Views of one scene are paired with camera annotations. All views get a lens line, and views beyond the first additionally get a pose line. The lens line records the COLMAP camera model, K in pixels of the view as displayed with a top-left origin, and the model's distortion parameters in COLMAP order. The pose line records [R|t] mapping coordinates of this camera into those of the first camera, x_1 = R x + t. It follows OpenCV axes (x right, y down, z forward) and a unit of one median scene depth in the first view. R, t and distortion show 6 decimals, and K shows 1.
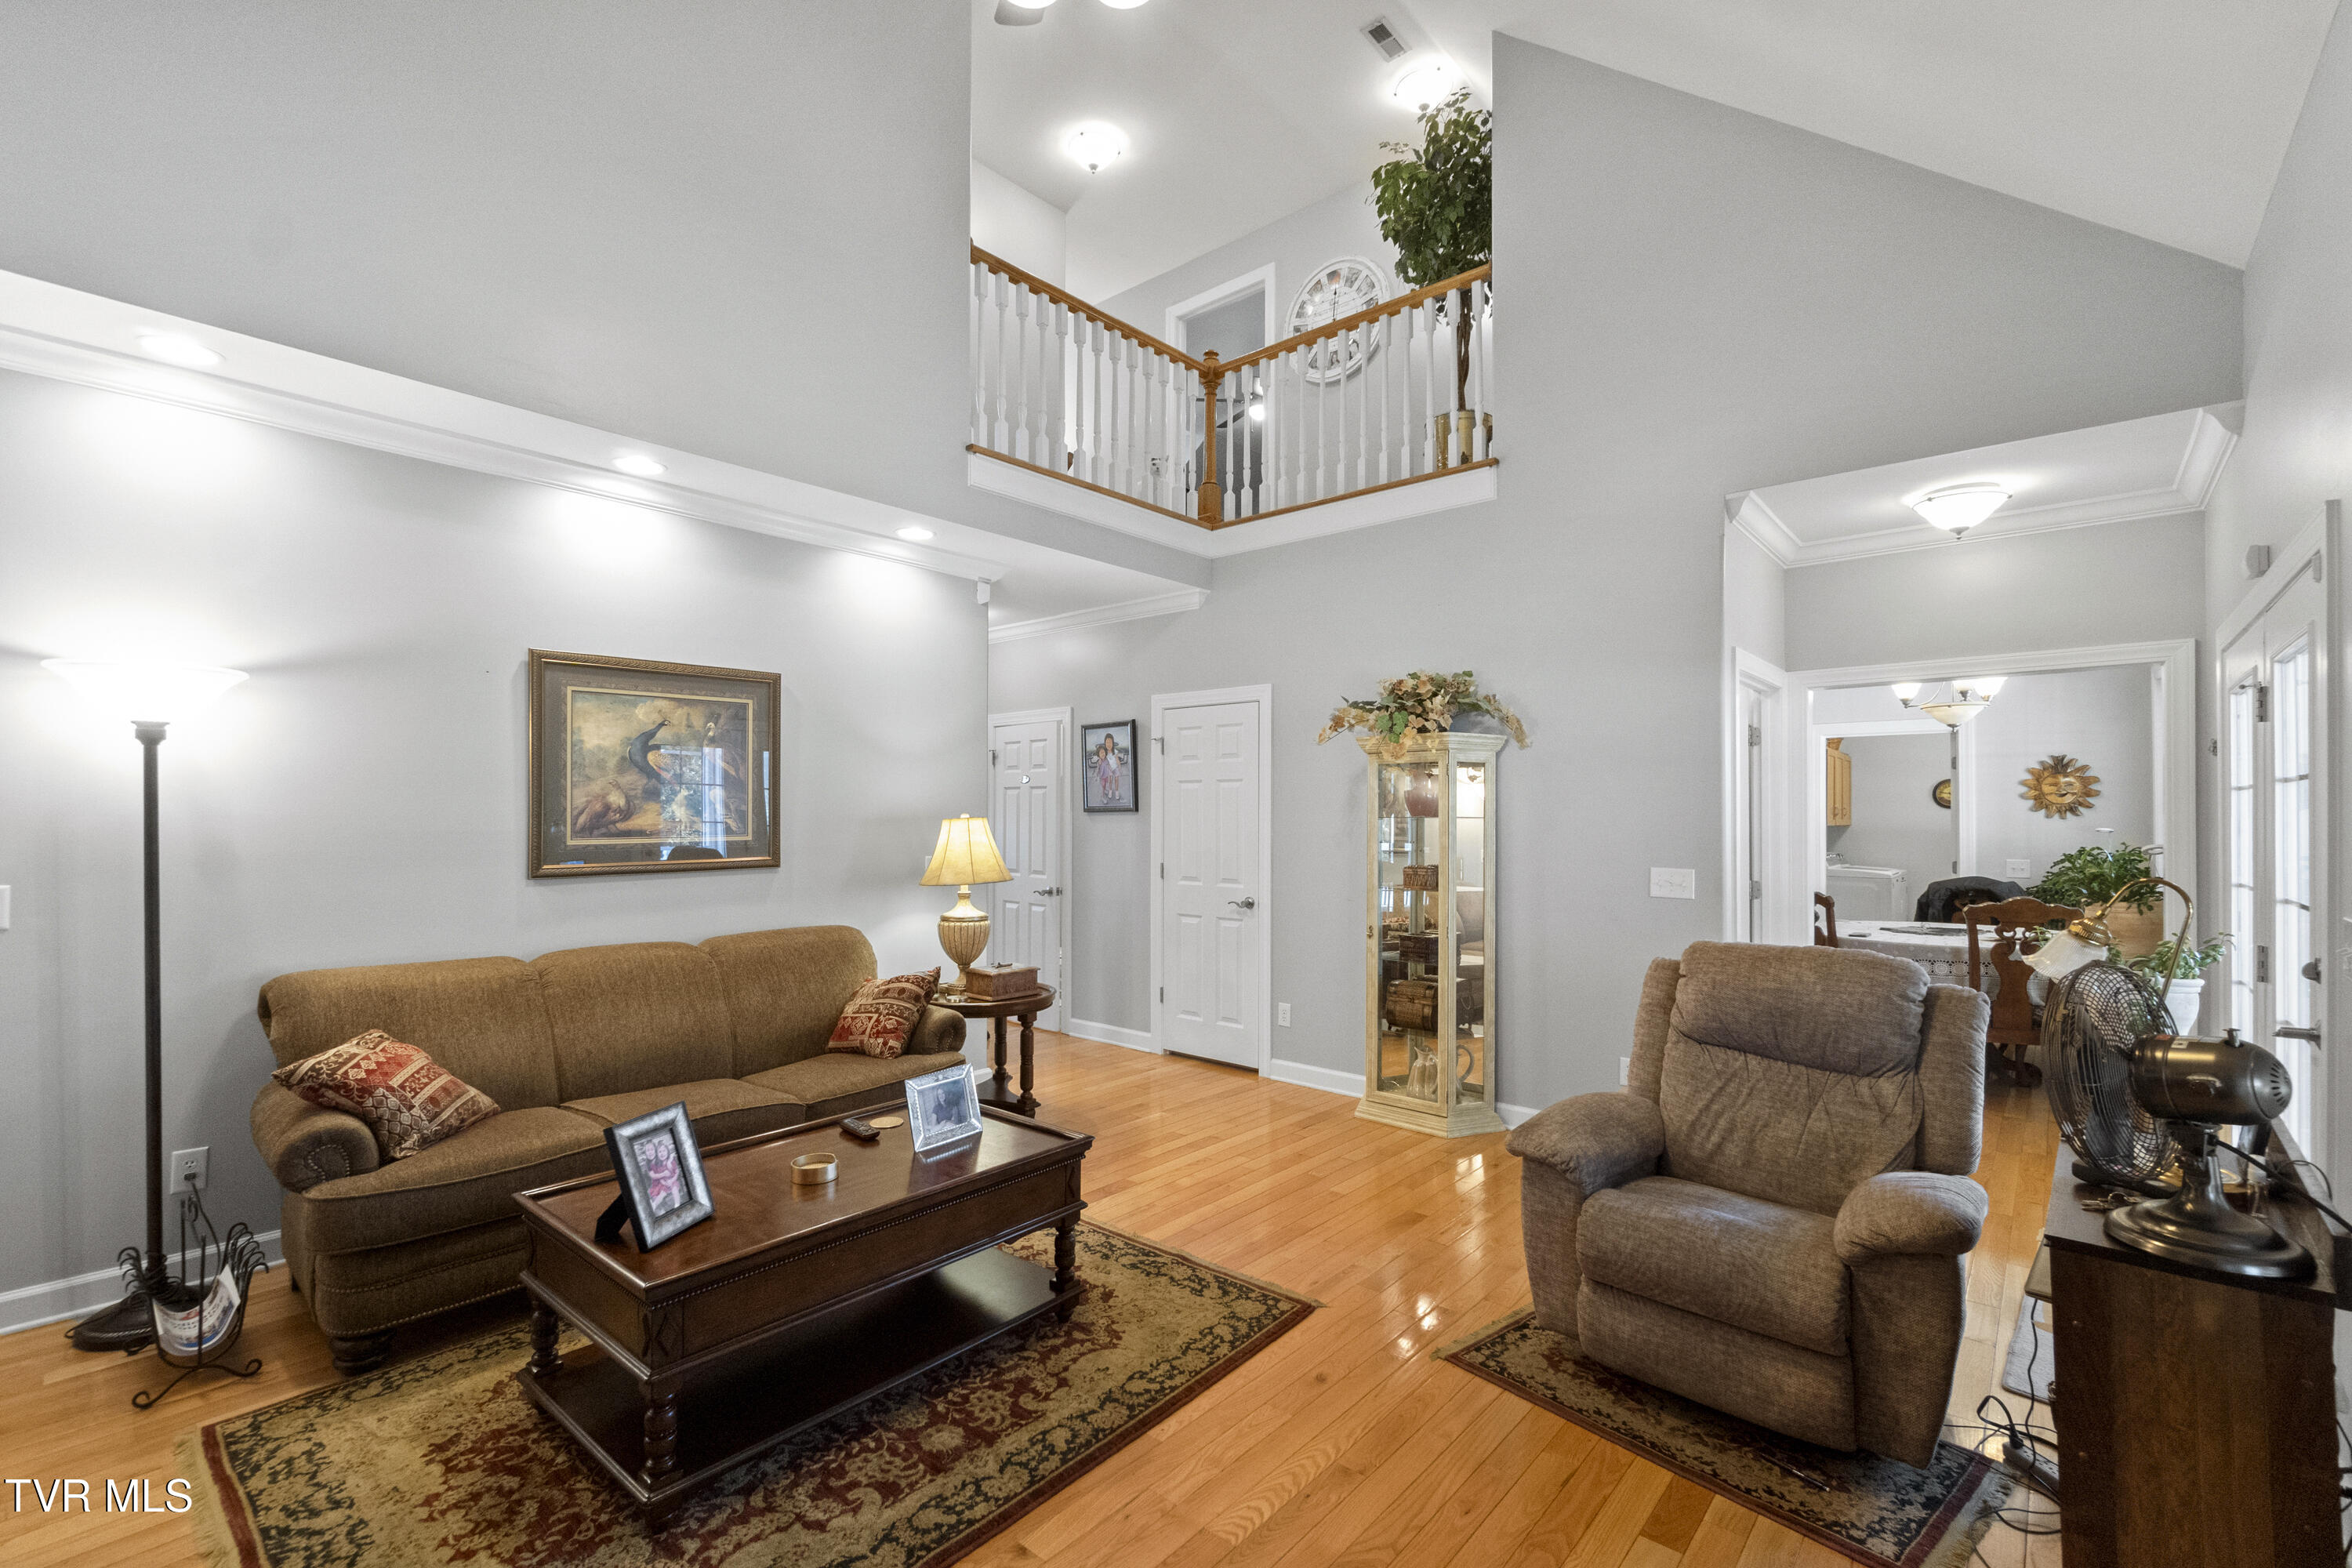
lens RADIAL K [[1023.4, 0, 1179.6], [0, 1023.4, 806.6], [0, 0, 1]] dist [-0.002802, 0.001539]
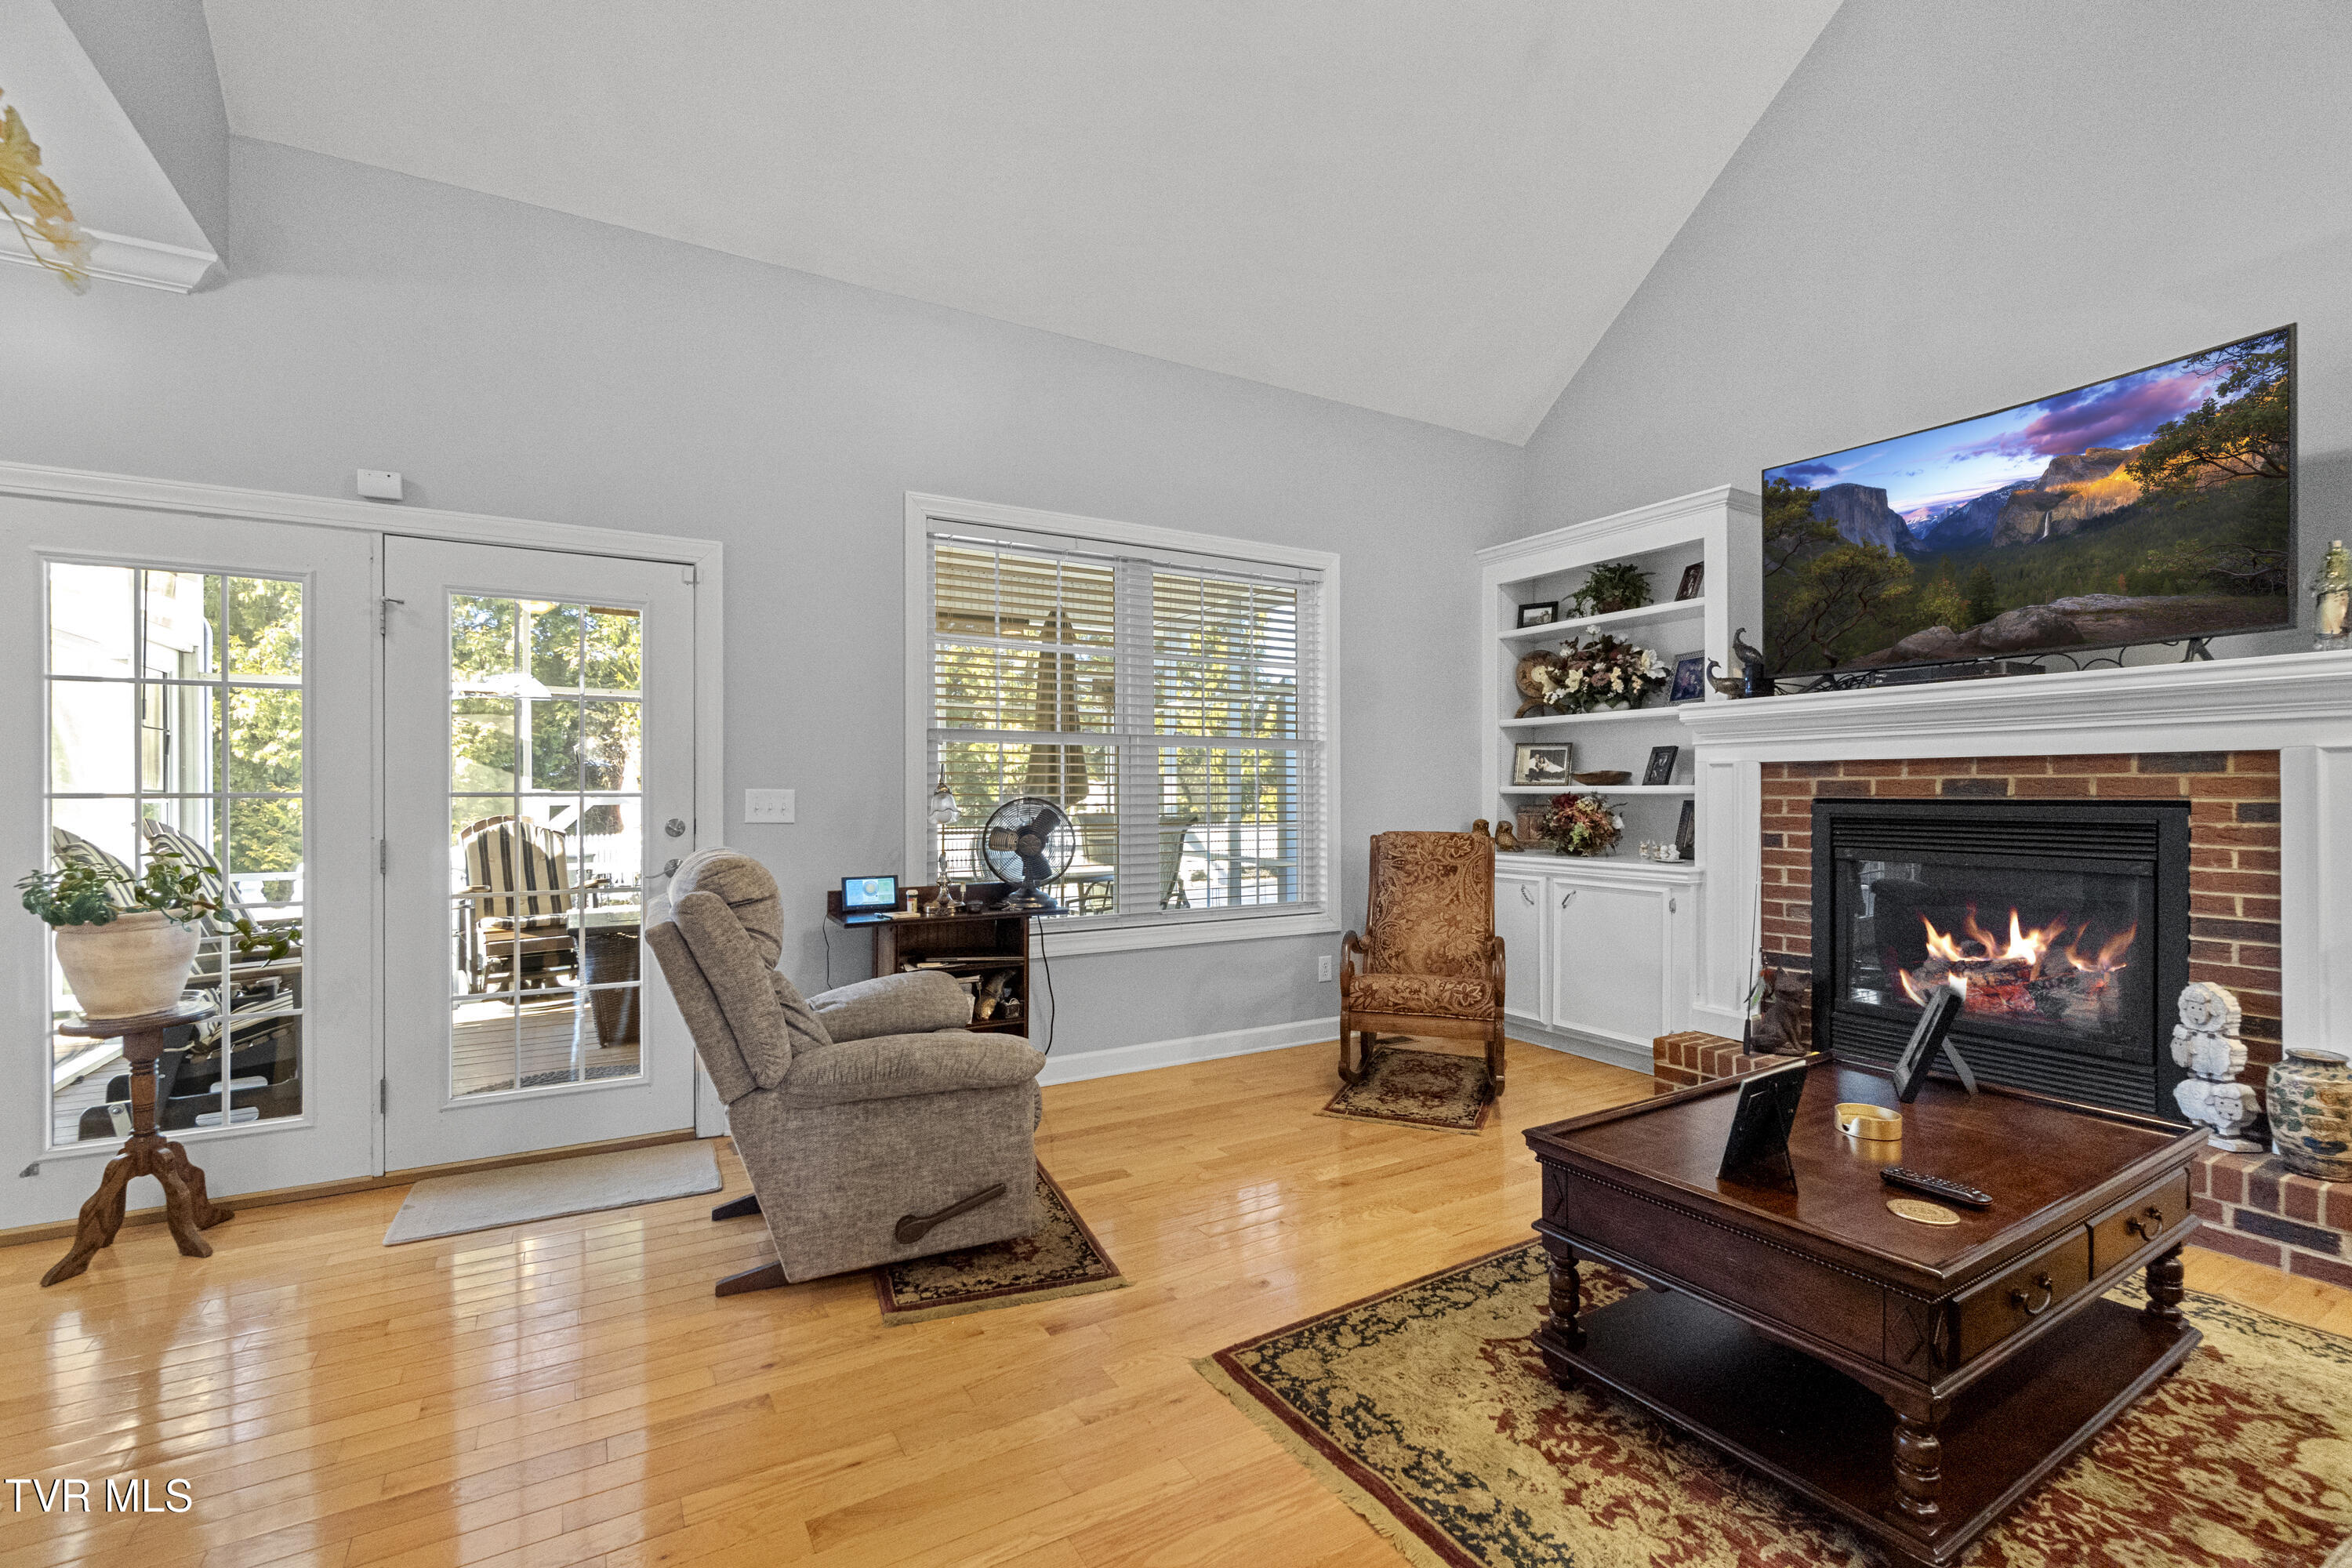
lens RADIAL K [[1023.4, 0, 1164.4], [0, 1023.4, 795.9], [0, 0, 1]] dist [-0.002802, 0.001539]
pose [[-0.946651, -0.004335, 0.322232, -0.054299], [-0.006496, 0.999963, -0.005634, 0.064793], [-0.322196, -0.007427, -0.946644, 1.269222]]
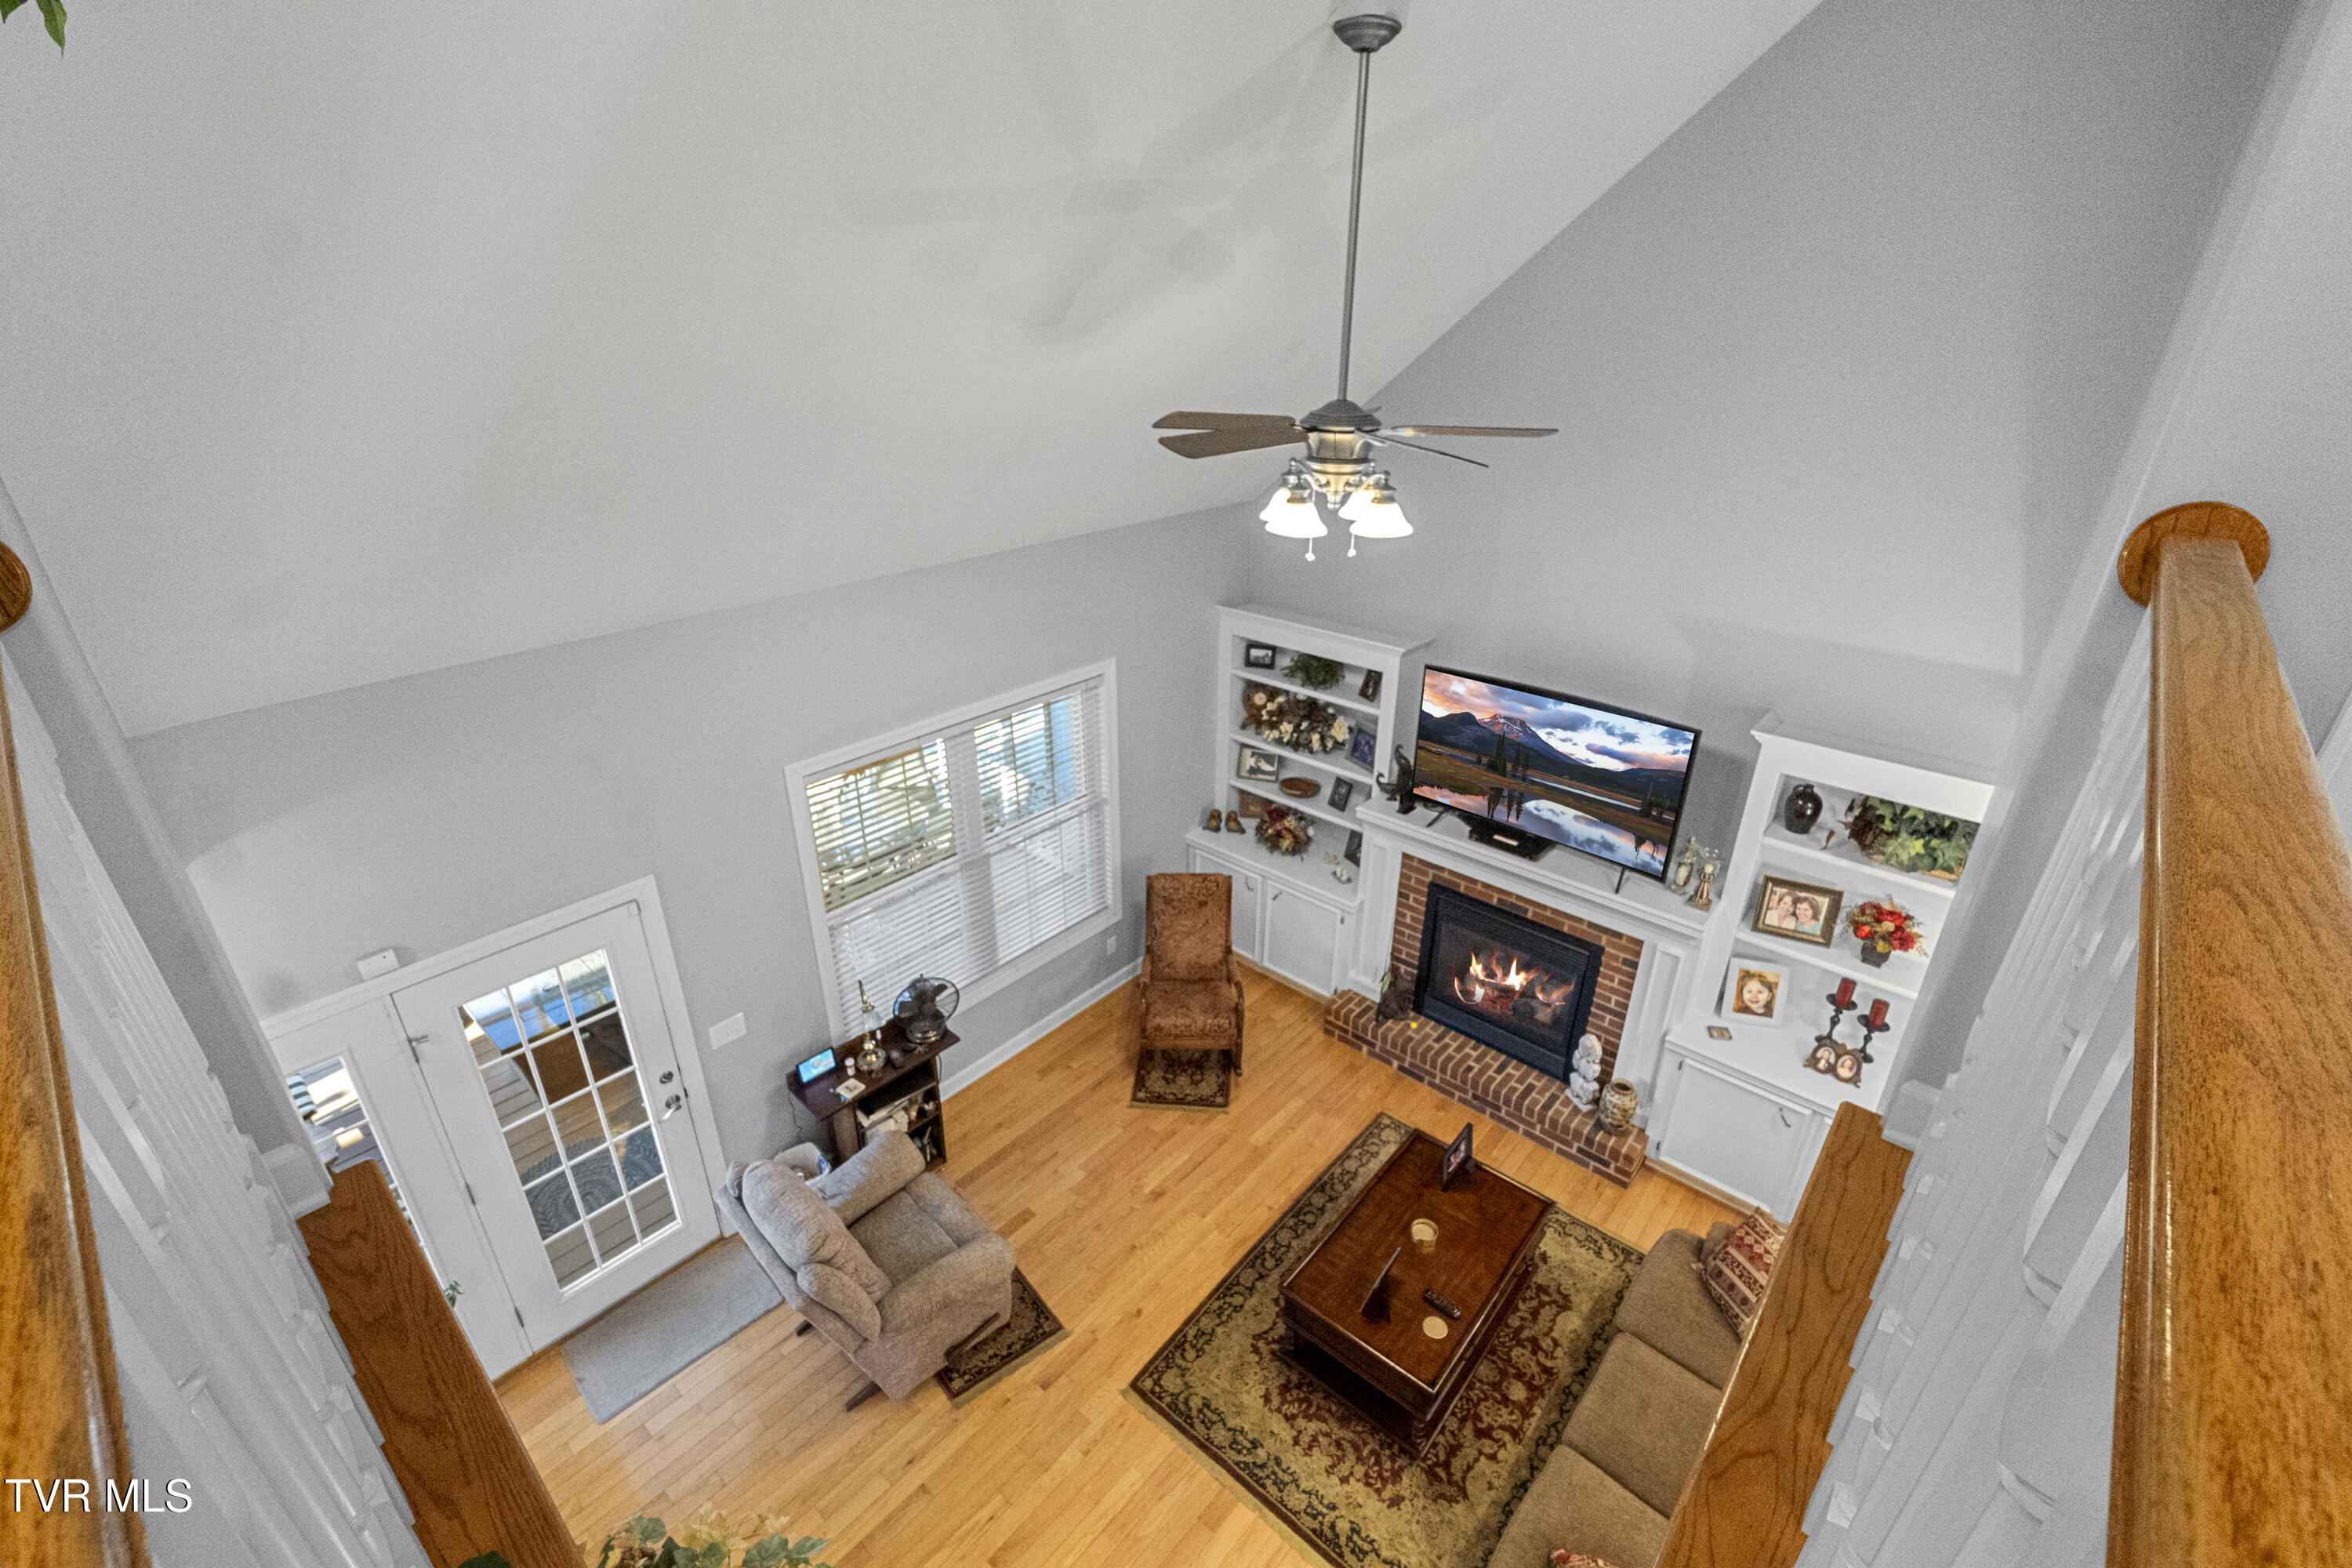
lens RADIAL K [[1023.4, 0, 1171.4], [0, 1023.4, 782.6], [0, 0, 1]] dist [-0.002802, 0.001539]
pose [[-0.999912, -0.011758, 0.006191, 0.051655], [-0.008064, 0.907235, 0.420547, -0.709324], [-0.010561, 0.420460, -0.907250, 1.477583]]
